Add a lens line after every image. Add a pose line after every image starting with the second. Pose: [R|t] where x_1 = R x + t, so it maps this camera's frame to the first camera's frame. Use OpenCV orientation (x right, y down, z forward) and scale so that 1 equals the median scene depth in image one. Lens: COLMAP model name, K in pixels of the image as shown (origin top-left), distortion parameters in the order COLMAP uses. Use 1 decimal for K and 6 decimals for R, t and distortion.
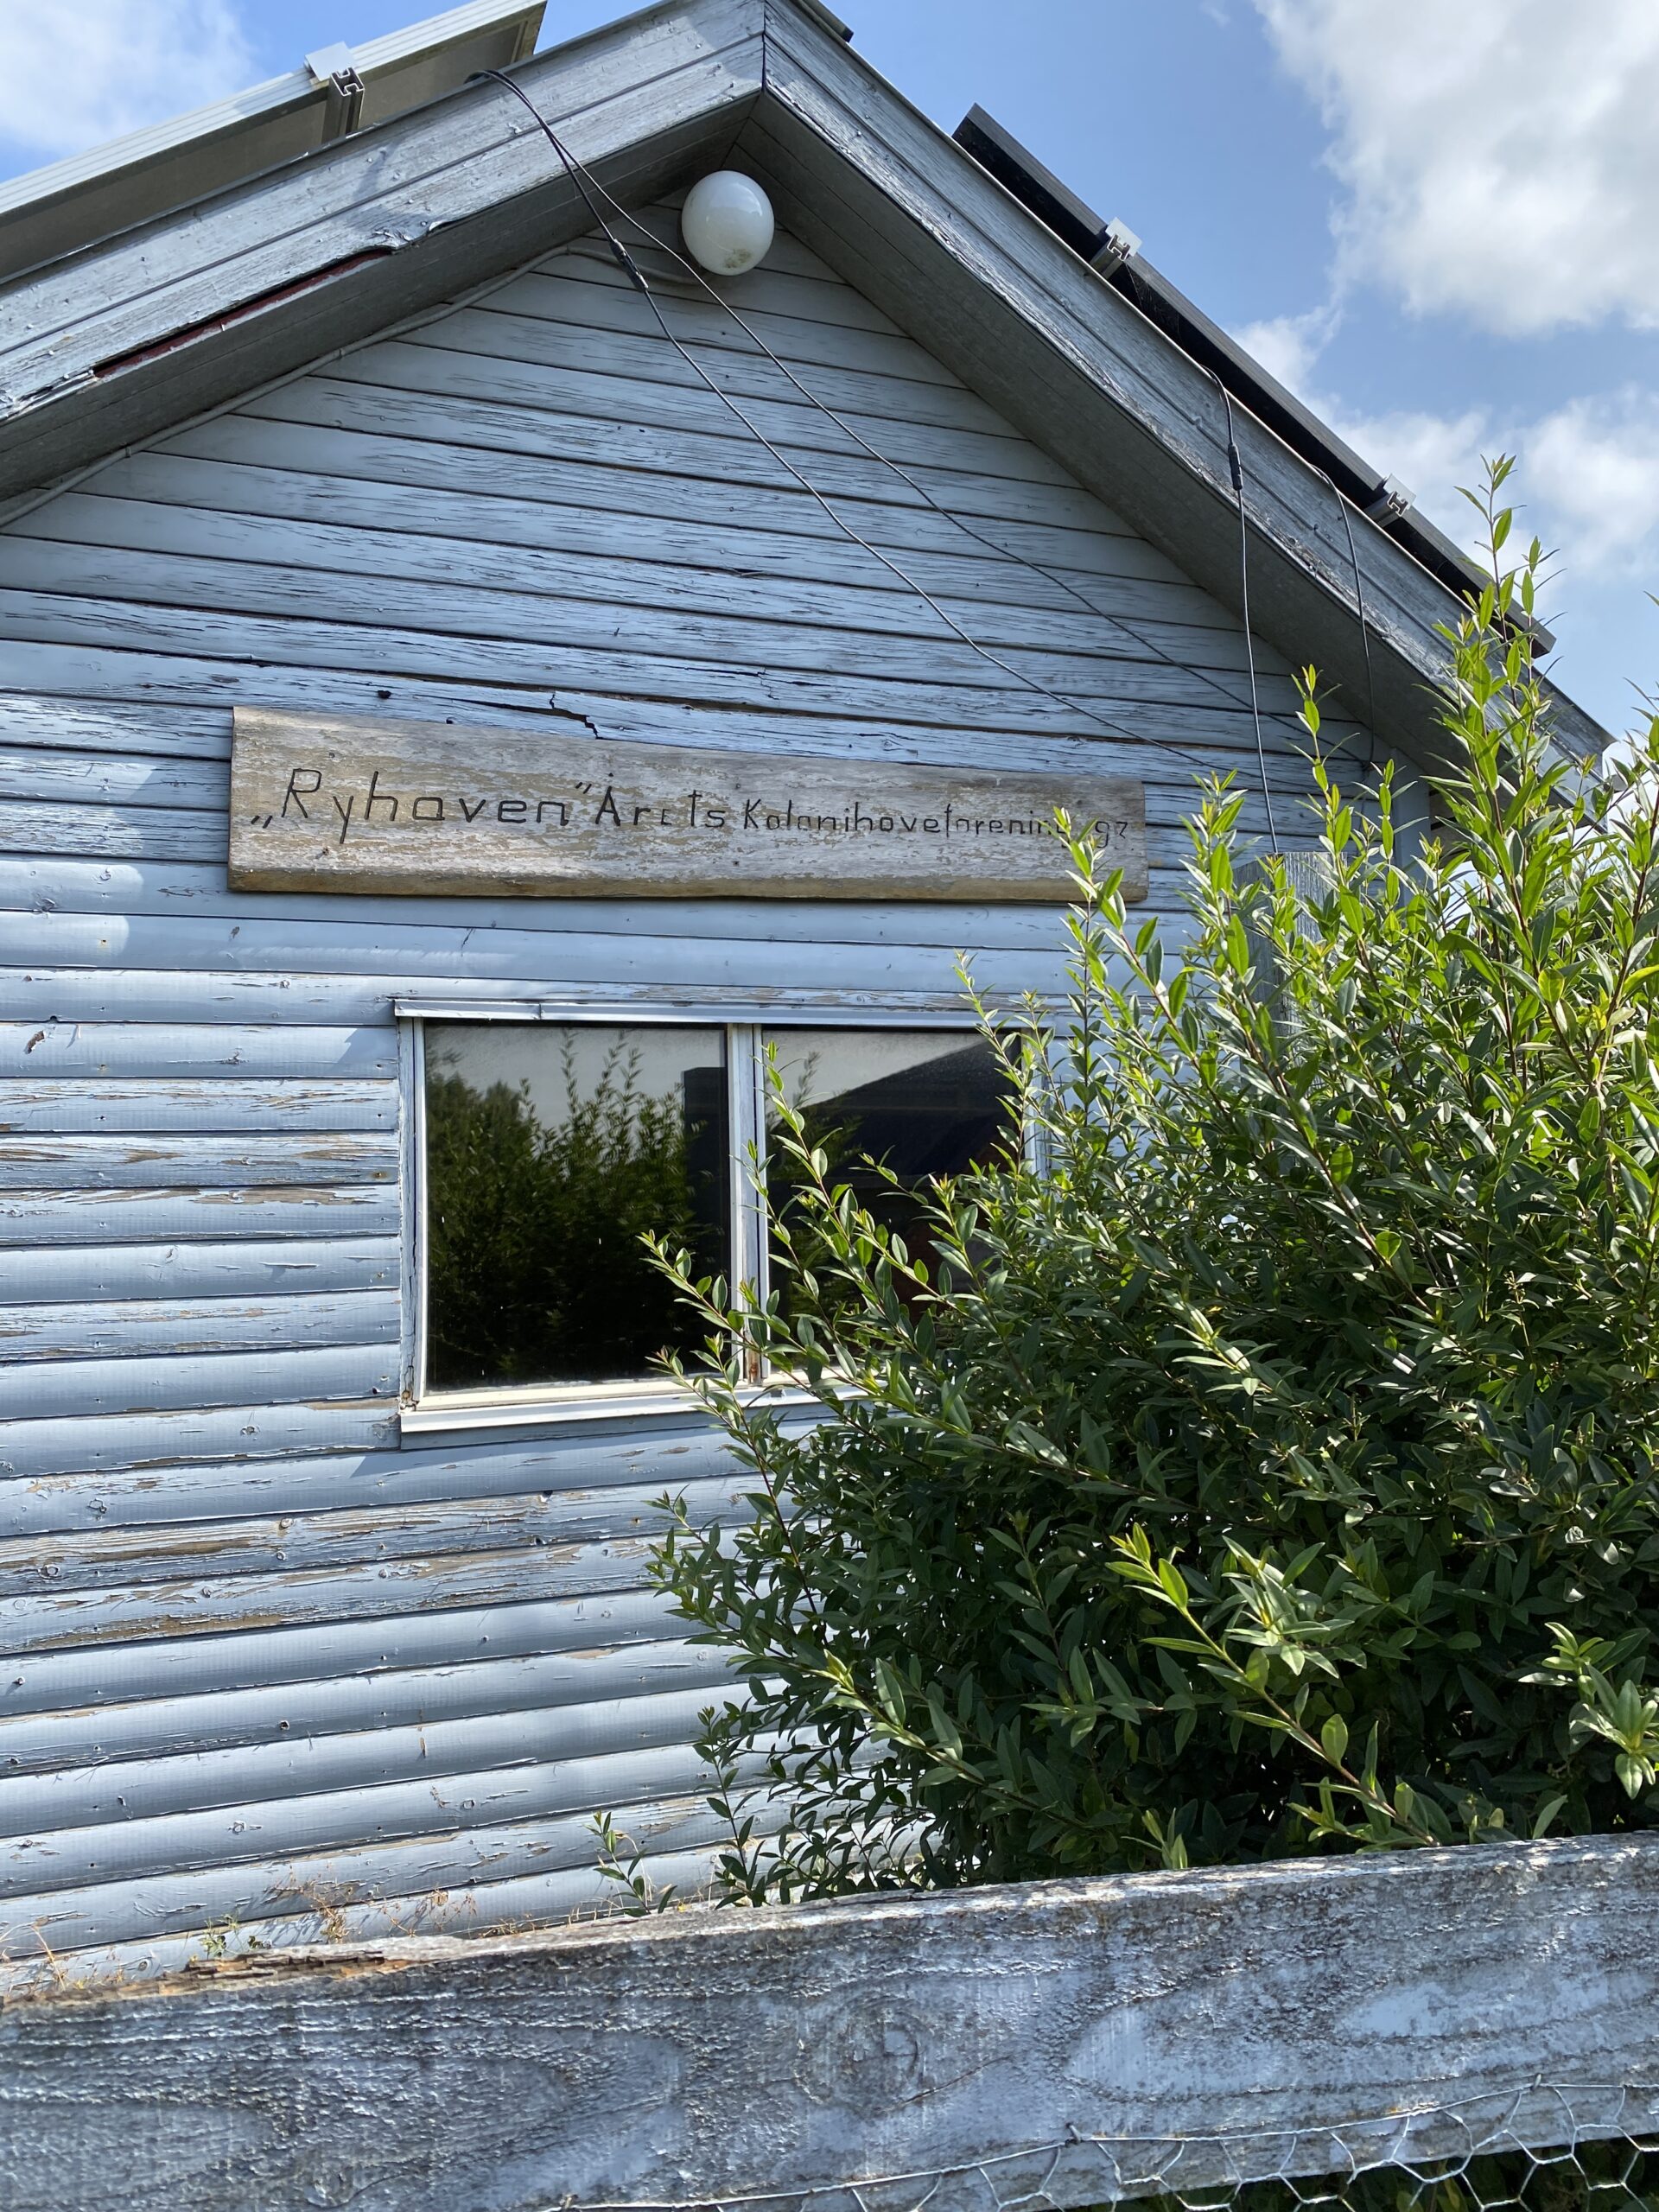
lens RADIAL K [[1691.1, 0, 829.5], [0, 1691.1, 1094.6], [0, 0, 1]] dist [0.002717, -0.003305]
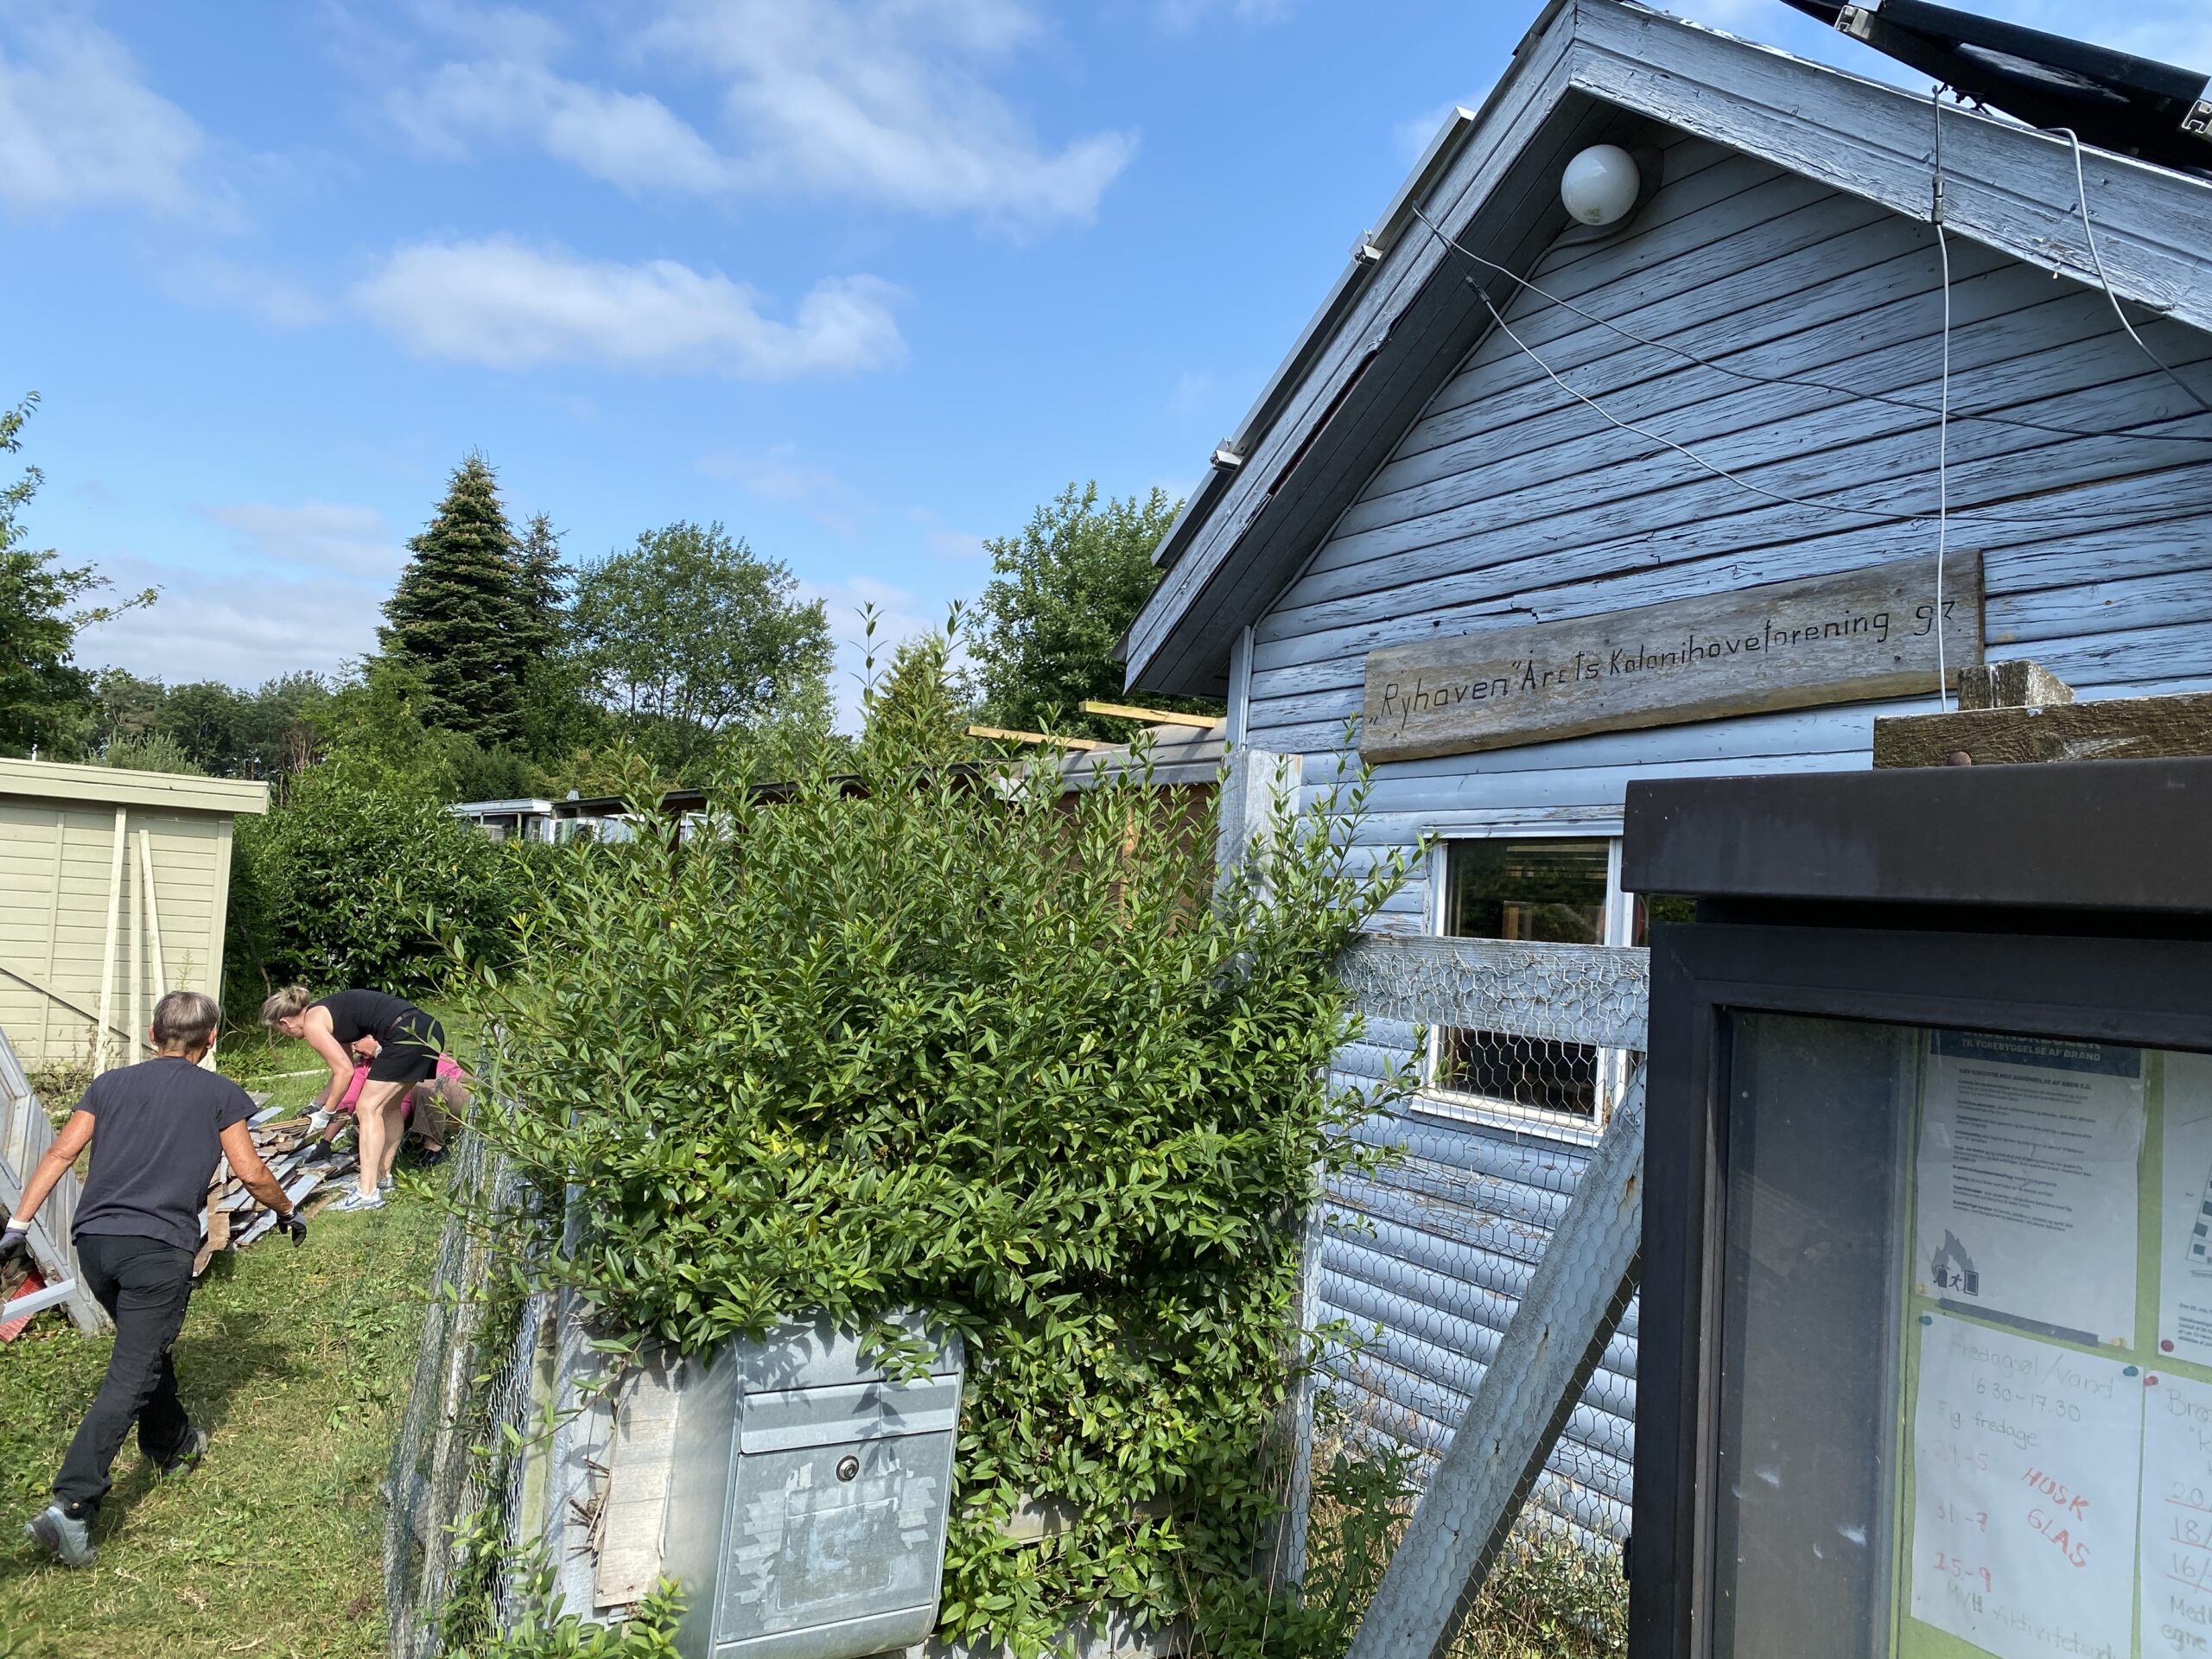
lens RADIAL K [[1691.1, 0, 1107.7], [0, 1691.1, 842.6], [0, 0, 1]] dist [0.002717, -0.003305]
pose [[0.133291, -0.008251, -0.991043, 1.128696], [0.006541, 0.999951, -0.007445, -0.030958], [0.991055, -0.005490, 0.133338, 0.486503]]
